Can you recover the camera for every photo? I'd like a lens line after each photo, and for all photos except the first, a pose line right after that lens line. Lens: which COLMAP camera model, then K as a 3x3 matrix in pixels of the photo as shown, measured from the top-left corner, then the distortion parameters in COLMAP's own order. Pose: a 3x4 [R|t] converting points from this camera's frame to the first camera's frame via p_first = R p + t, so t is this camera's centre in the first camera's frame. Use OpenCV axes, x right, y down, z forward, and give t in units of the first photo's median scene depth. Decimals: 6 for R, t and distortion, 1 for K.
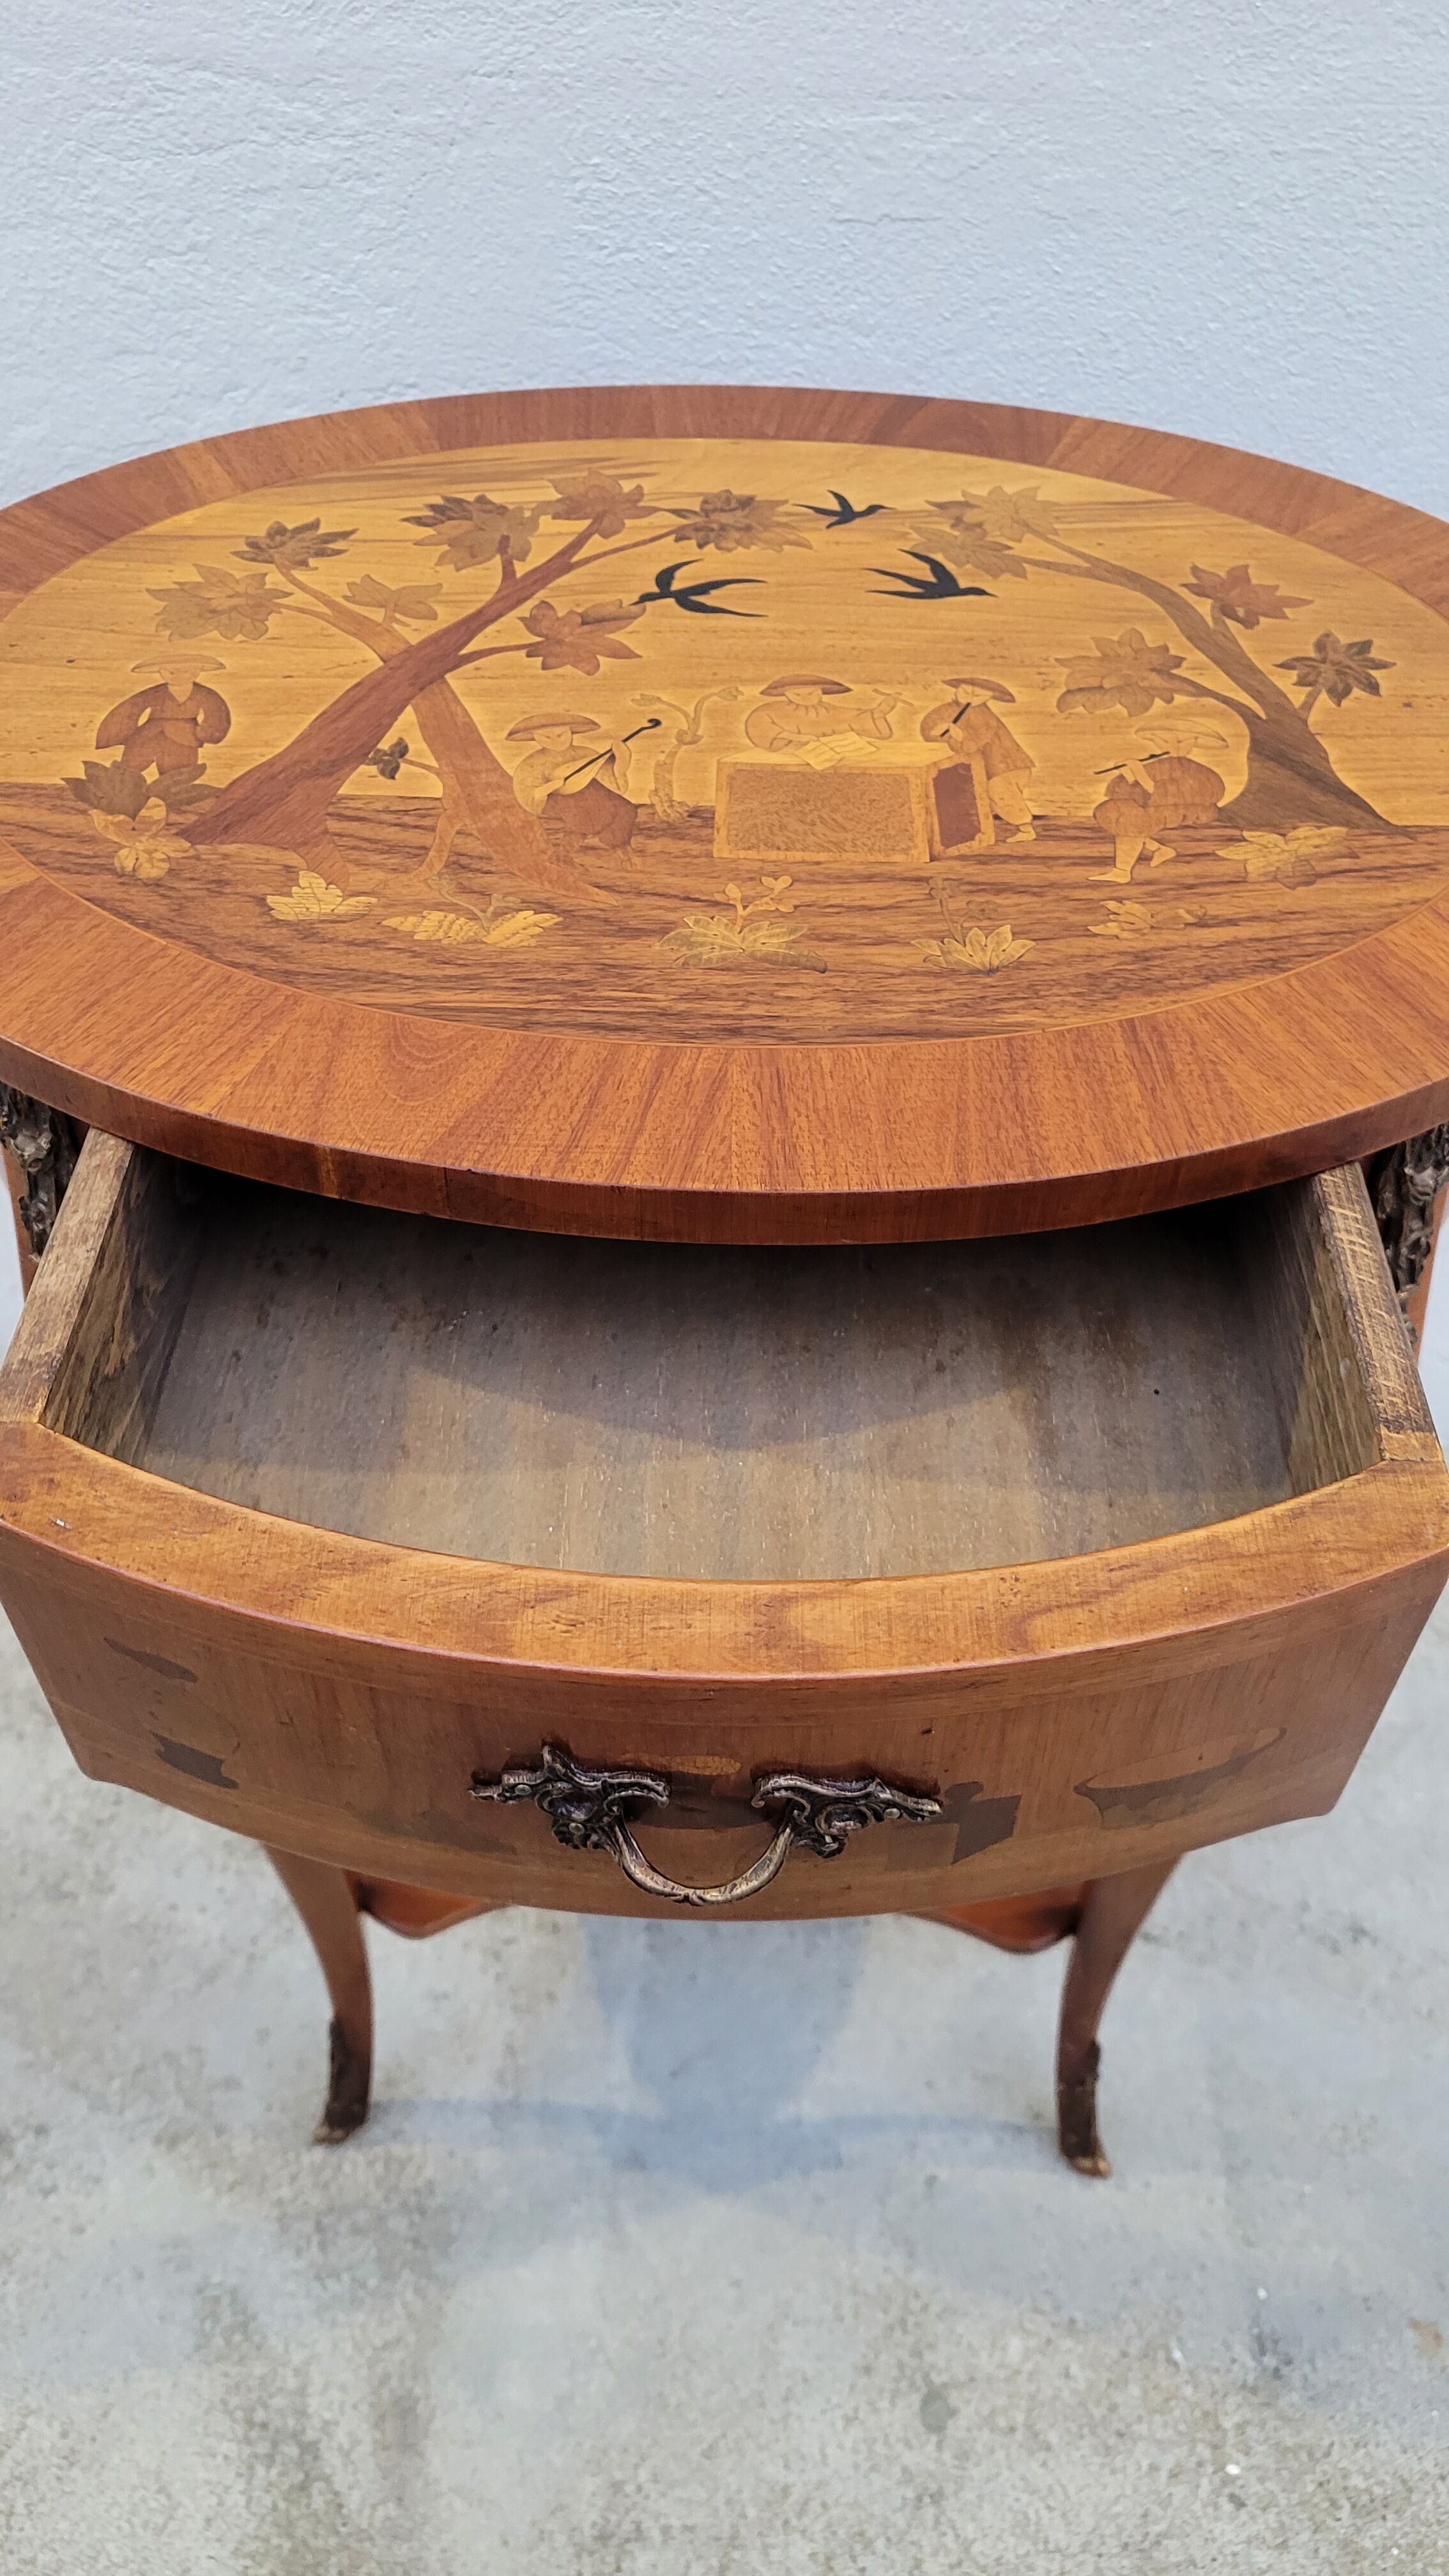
lens RADIAL K [[1970.6, 0, 725.3], [0, 1970.6, 1290.6], [0, 0, 1]] dist [0.036107, -0.030255]
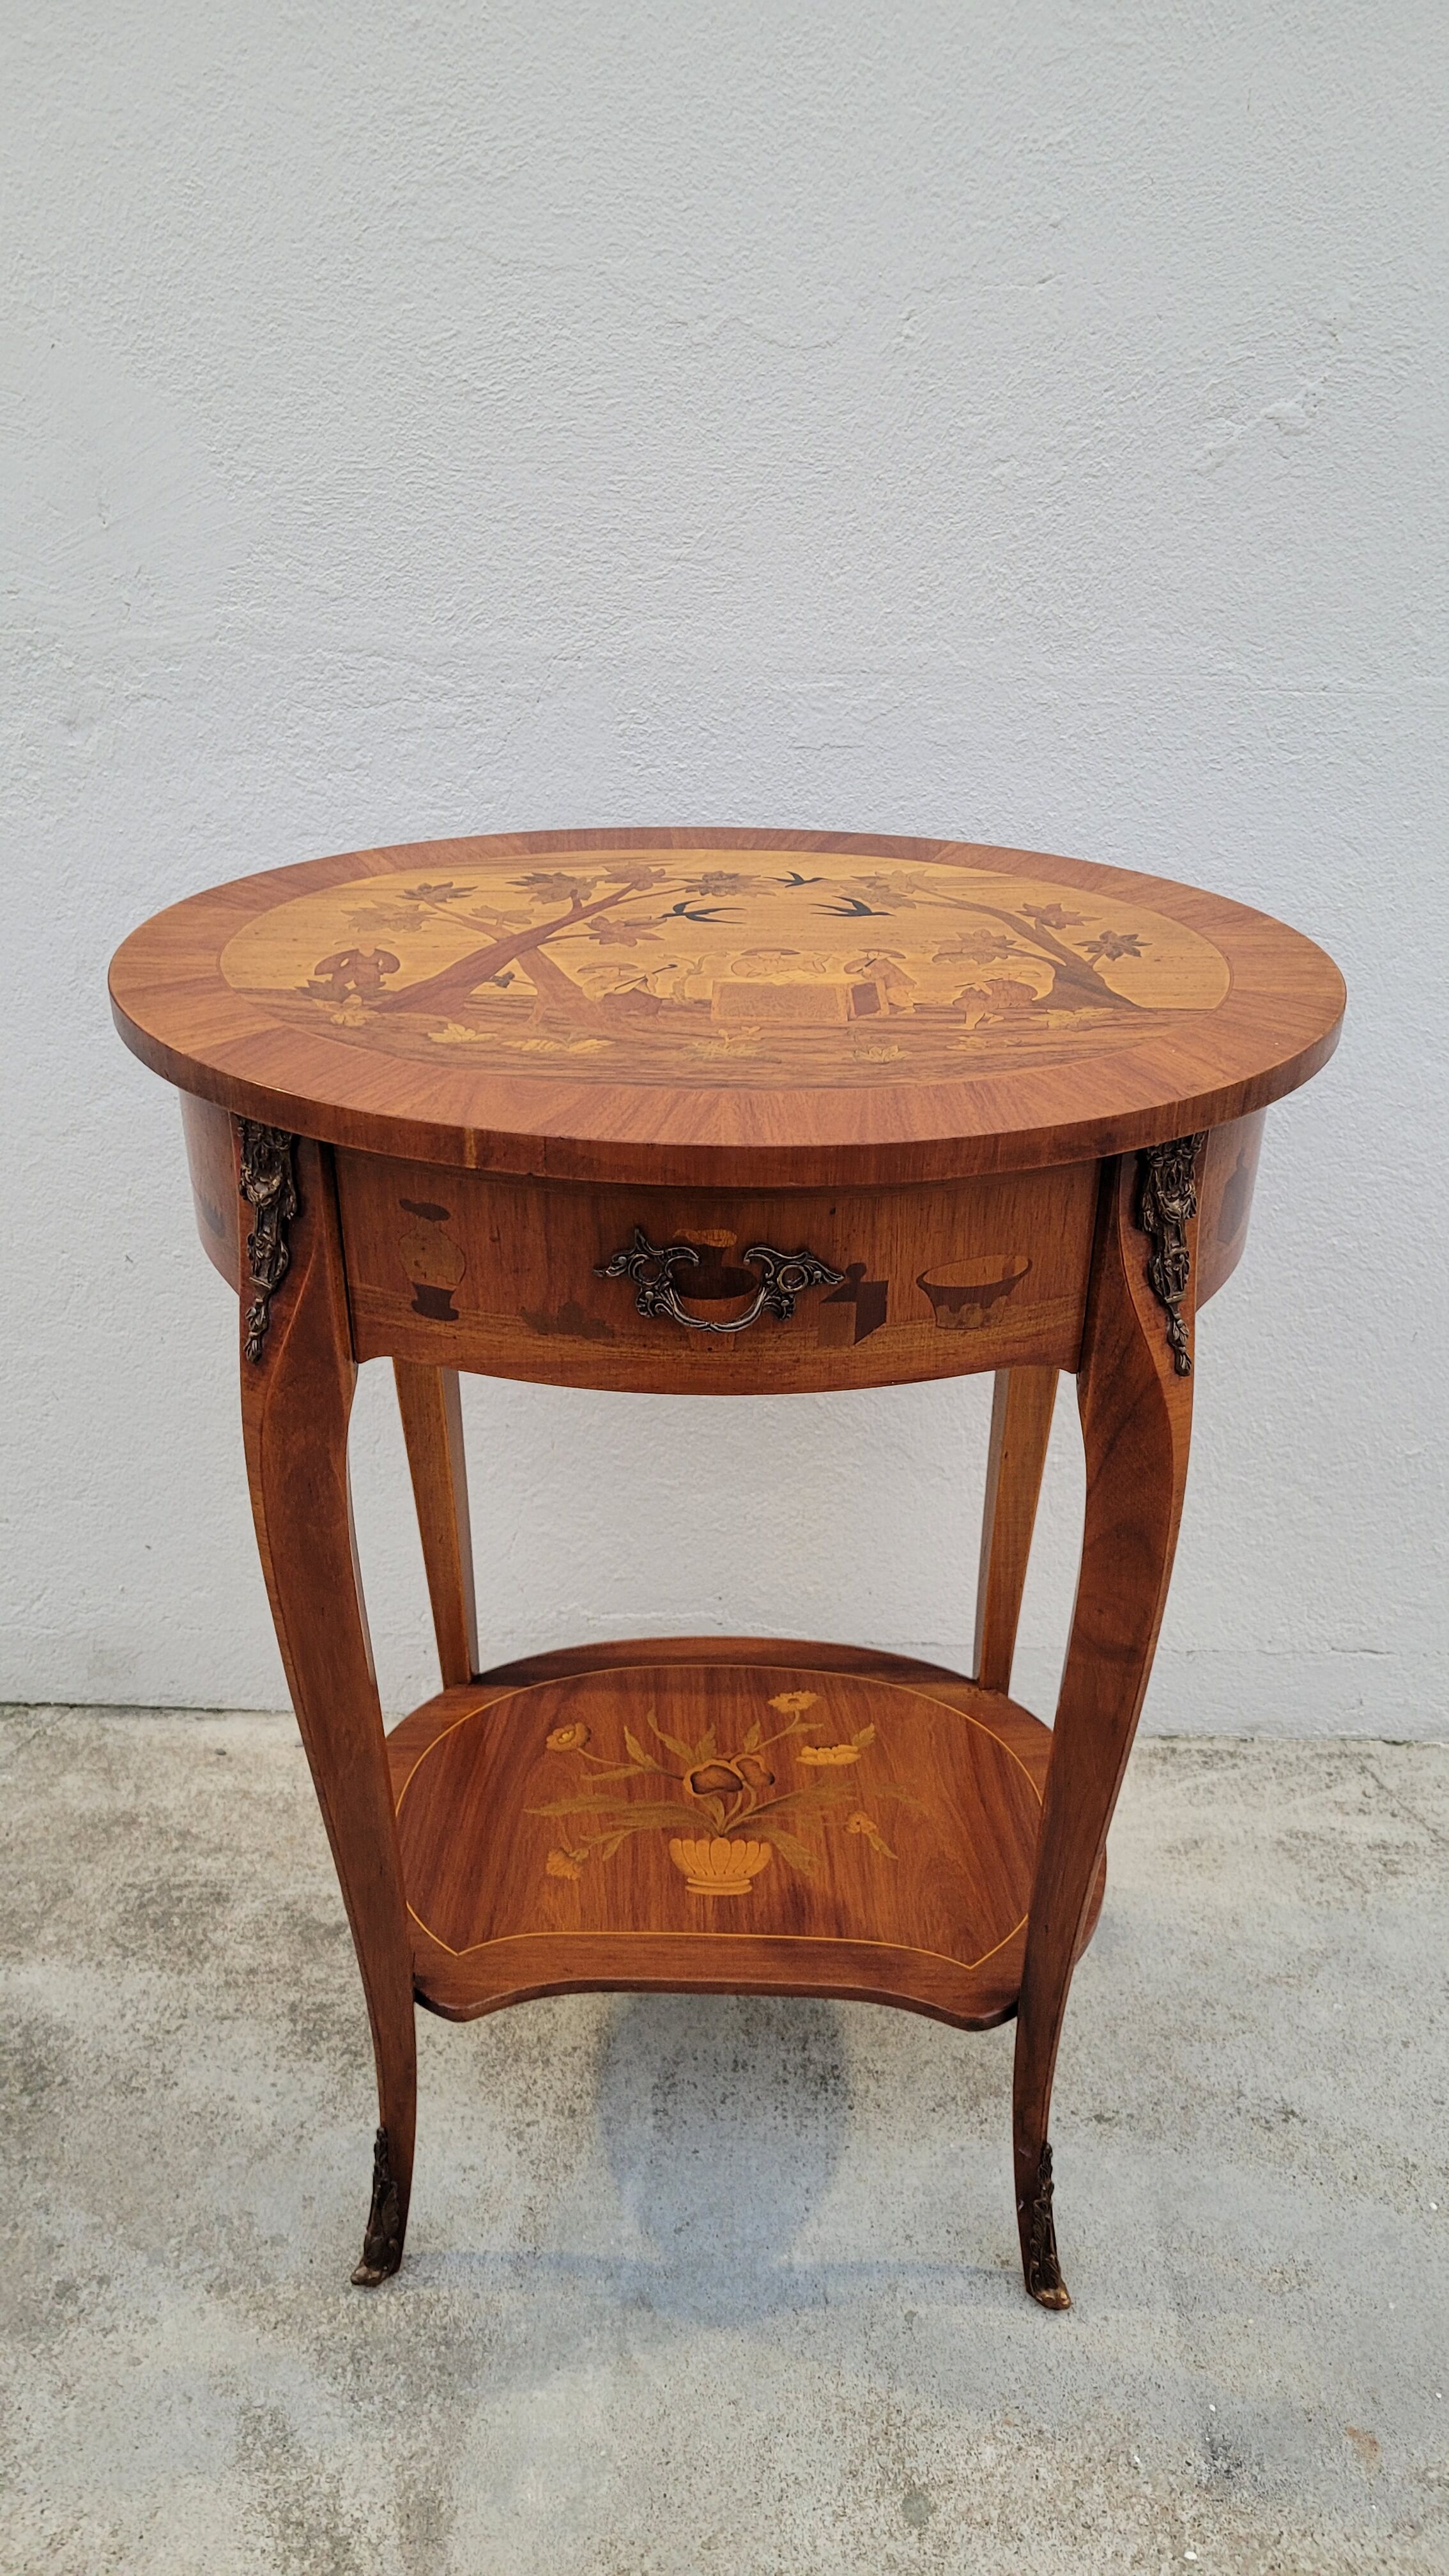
lens RADIAL K [[1947.8, 0, 746.3], [0, 1947.8, 1307.2], [0, 0, 1]] dist [0.049404, -0.034487]
pose [[0.999947, -0.003098, 0.009787, 0.005499], [0.005954, 0.951630, -0.307188, 0.396919], [-0.008362, 0.307230, 0.951599, -0.341056]]
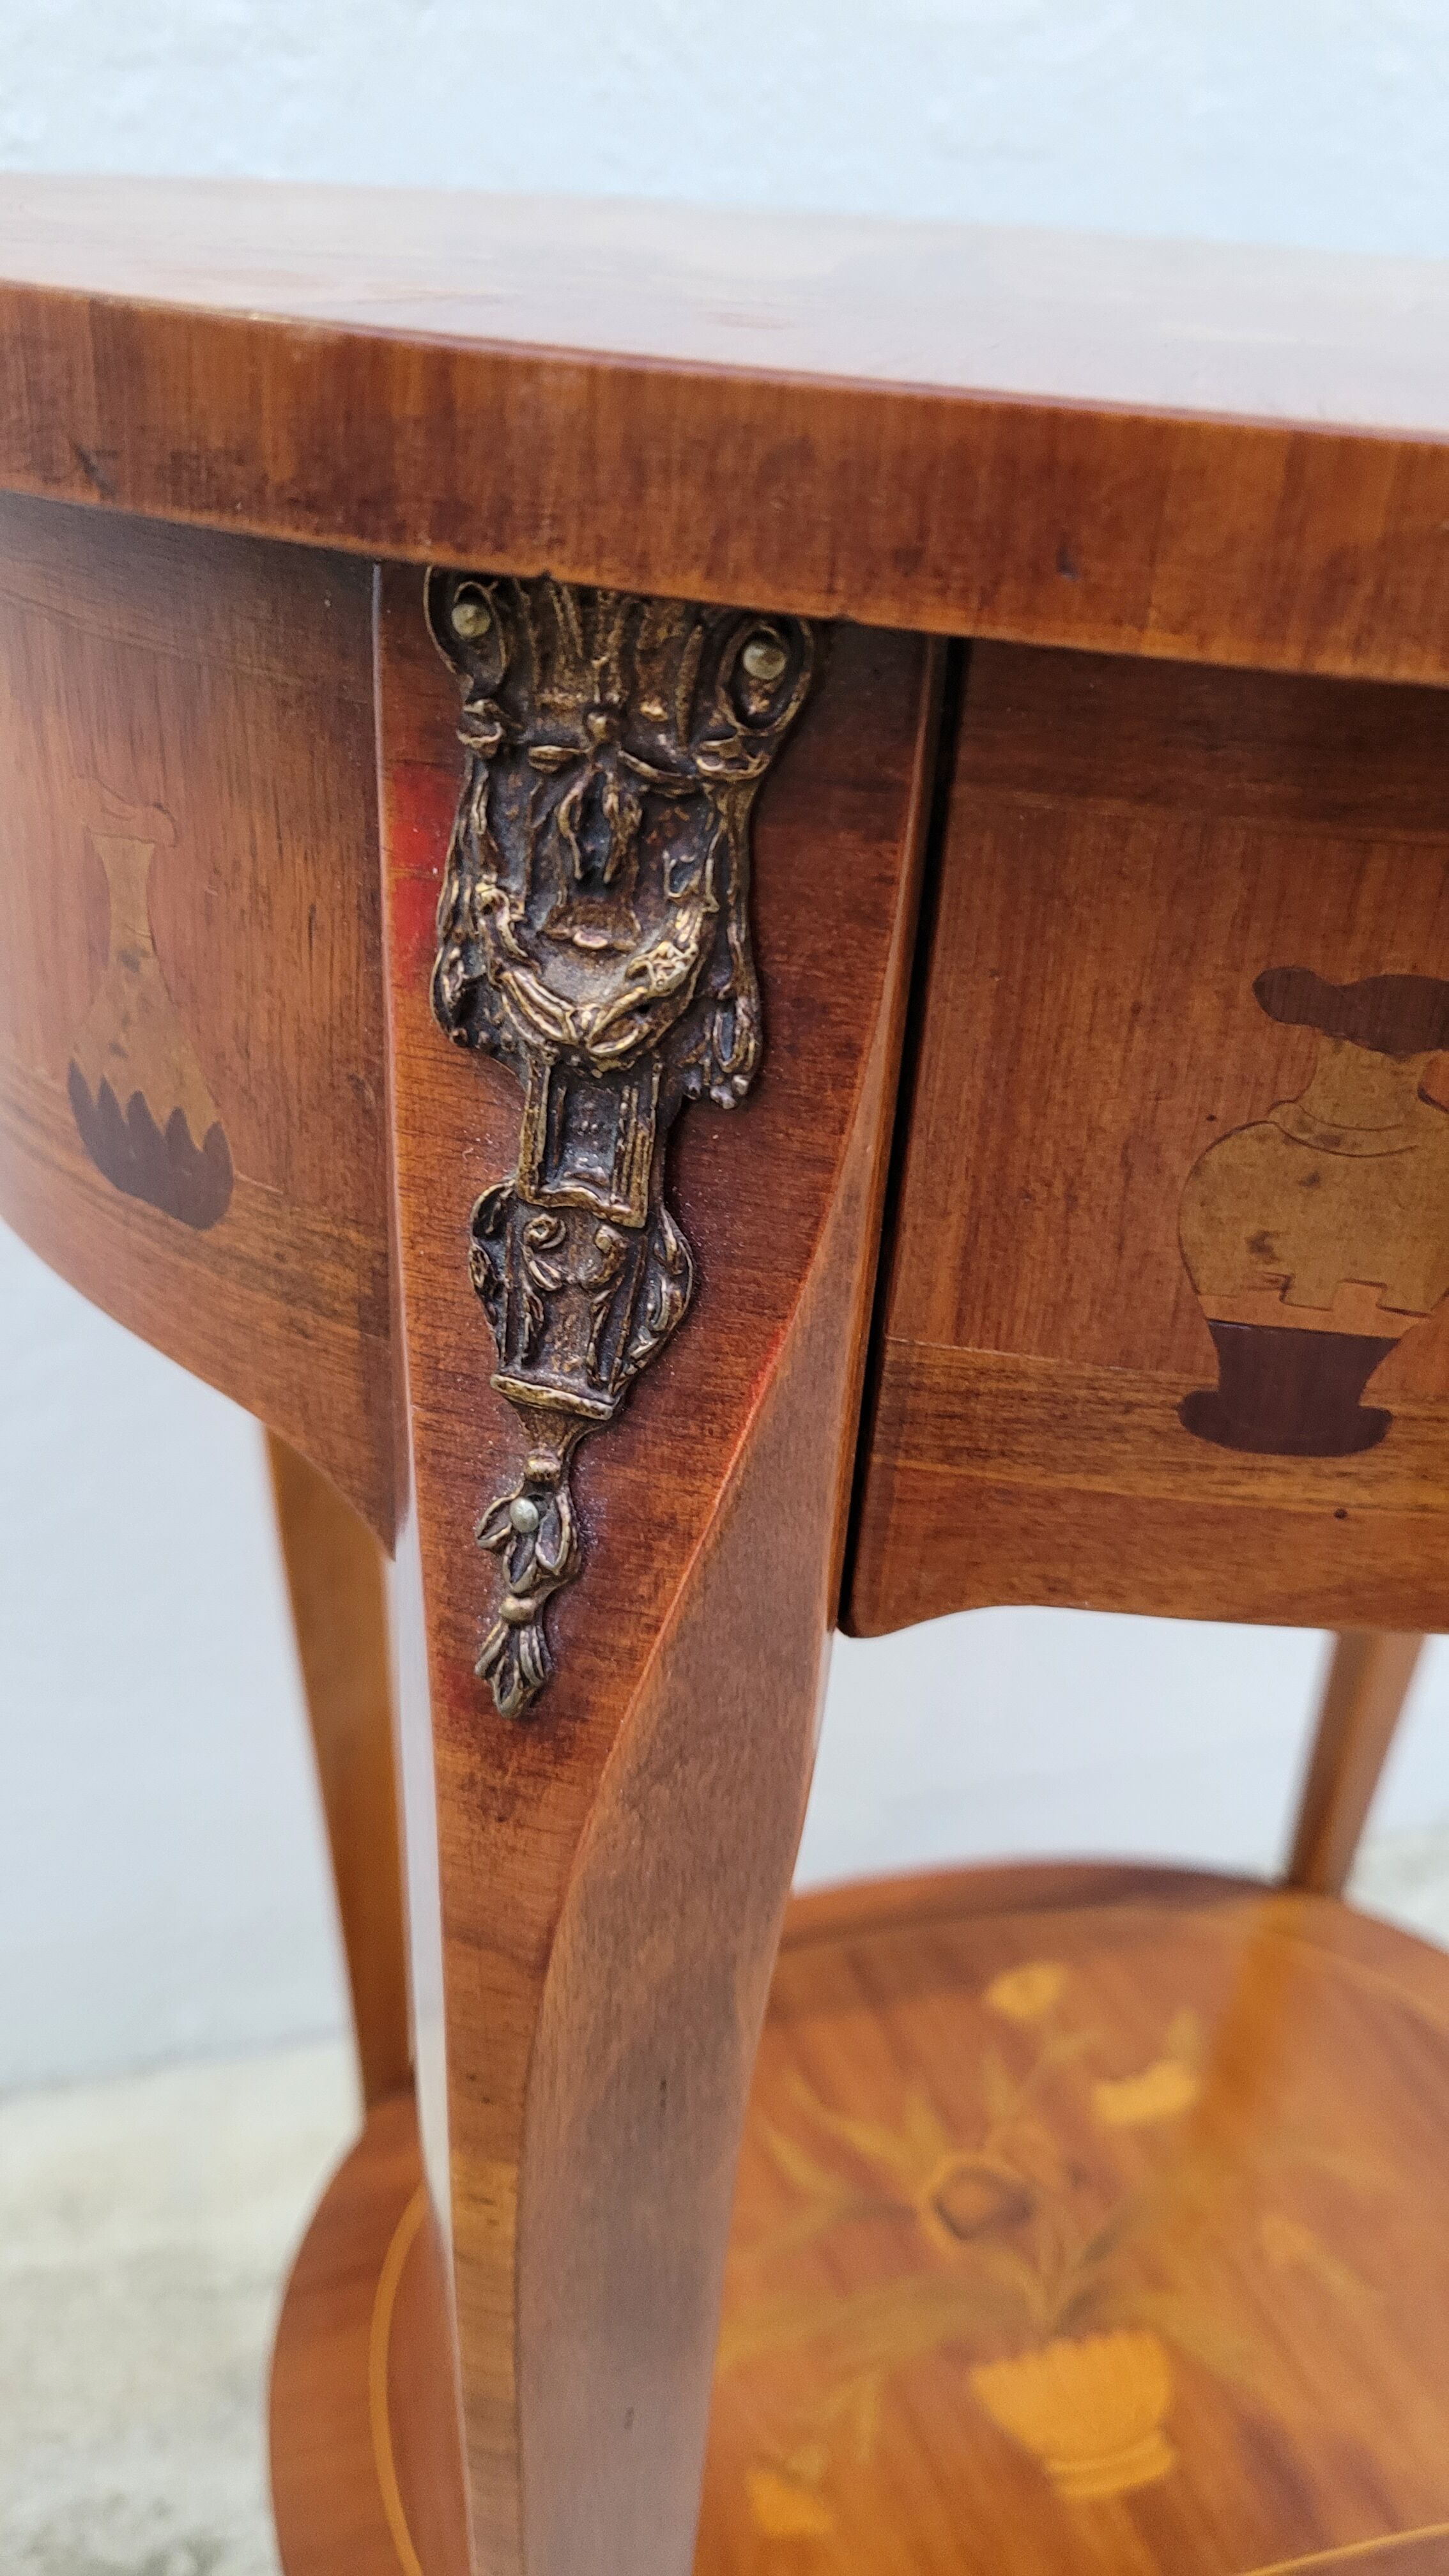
lens RADIAL K [[2017.0, 0, 753.4], [0, 2017.0, 1299.9], [0, 0, 1]] dist [-0.000051, -0.004231]
pose [[0.947106, -0.110263, 0.301384, -0.360891], [0.190174, 0.949302, -0.250318, 0.059108], [-0.258504, 0.294393, 0.920059, 0.570079]]
